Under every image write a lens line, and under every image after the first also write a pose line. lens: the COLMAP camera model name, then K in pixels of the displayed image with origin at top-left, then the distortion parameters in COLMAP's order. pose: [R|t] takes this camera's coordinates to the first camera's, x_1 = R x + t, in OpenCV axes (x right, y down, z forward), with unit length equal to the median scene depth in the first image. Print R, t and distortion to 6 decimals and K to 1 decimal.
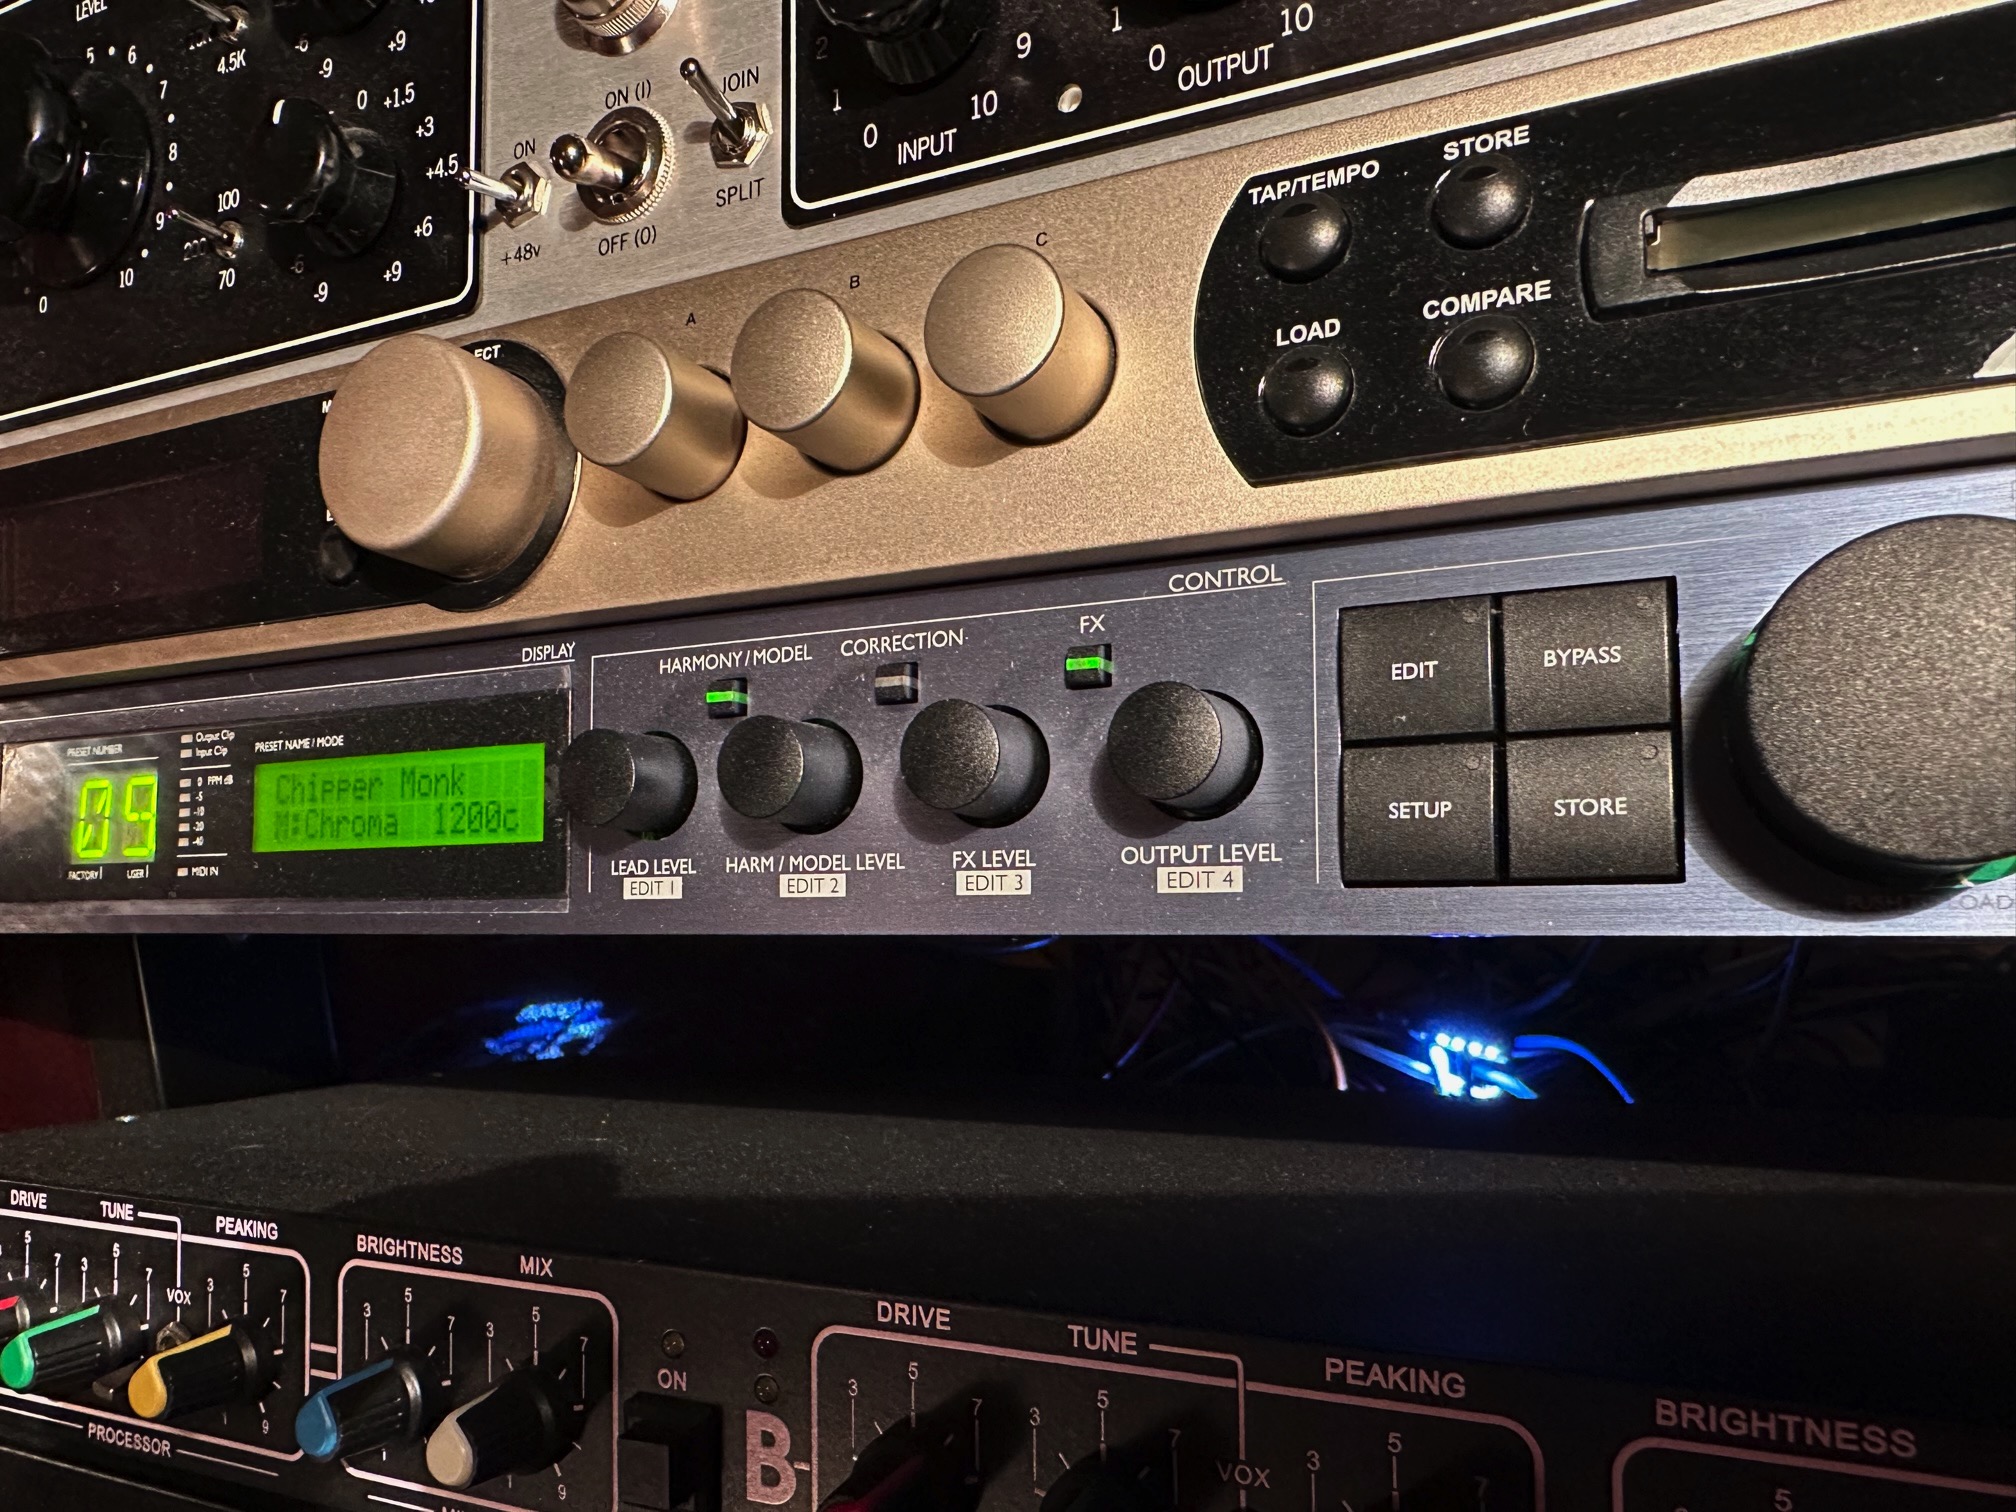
lens RADIAL K [[1432.4, 0, 945.7], [0, 1432.4, 861.7], [0, 0, 1]] dist [-0.009490, 0.001673]
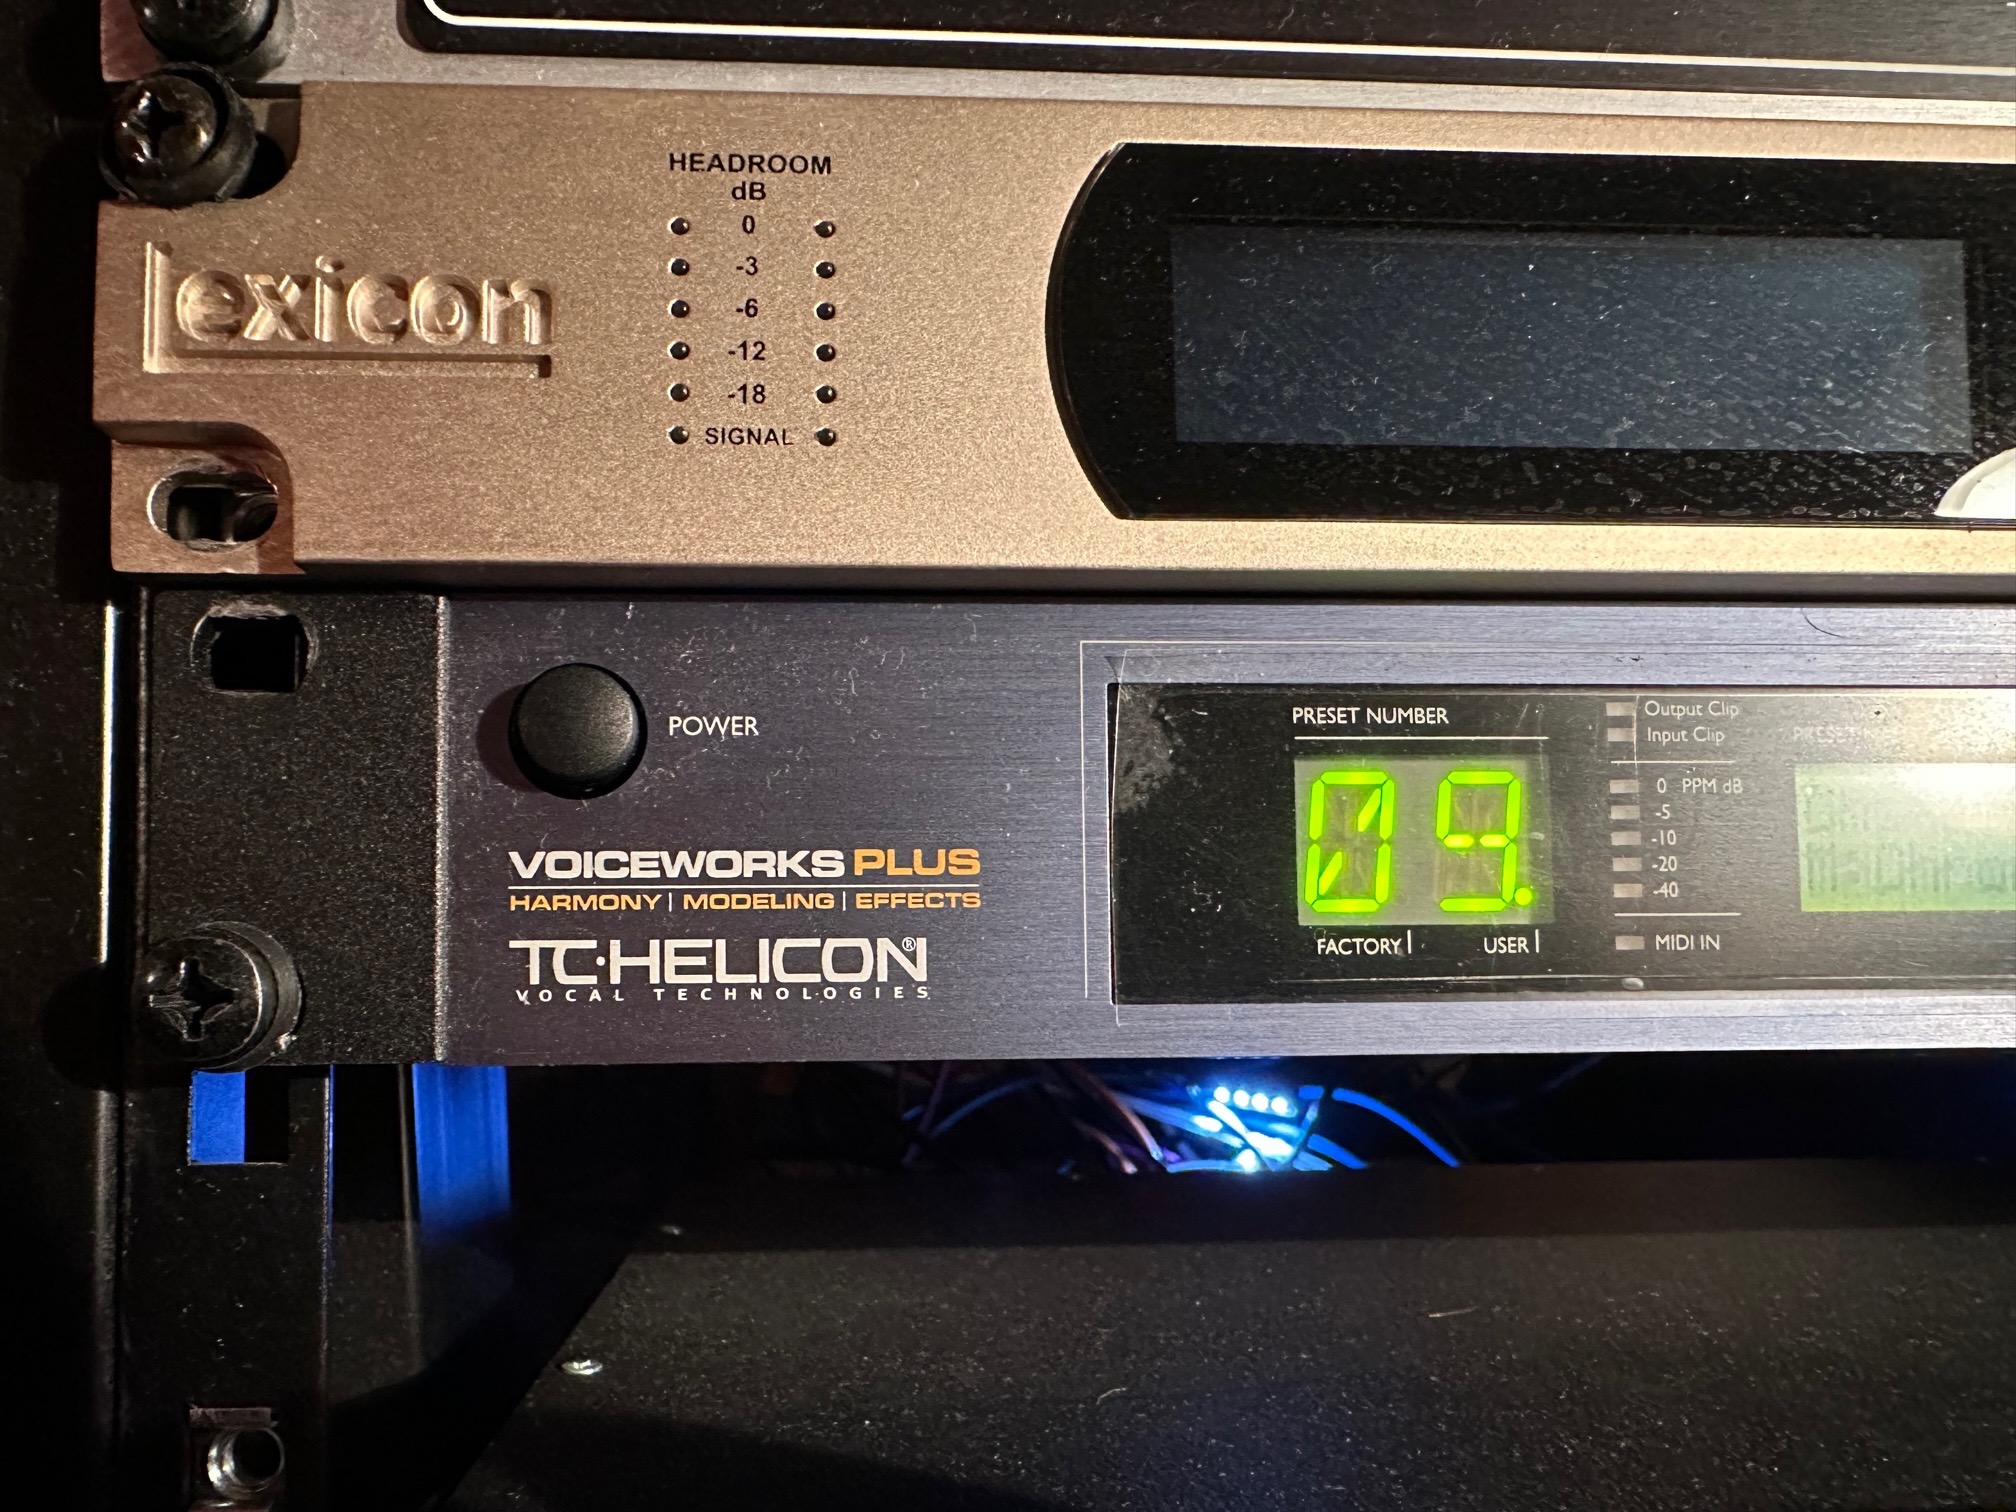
lens RADIAL K [[1427.6, 0, 1003.8], [0, 1427.6, 900.2], [0, 0, 1]] dist [-0.004457, -0.000616]
pose [[0.871686, 0.010786, 0.489947, -1.160493], [-0.015102, 0.999874, 0.004858, -0.010095], [-0.489833, -0.011634, 0.871739, 0.705194]]
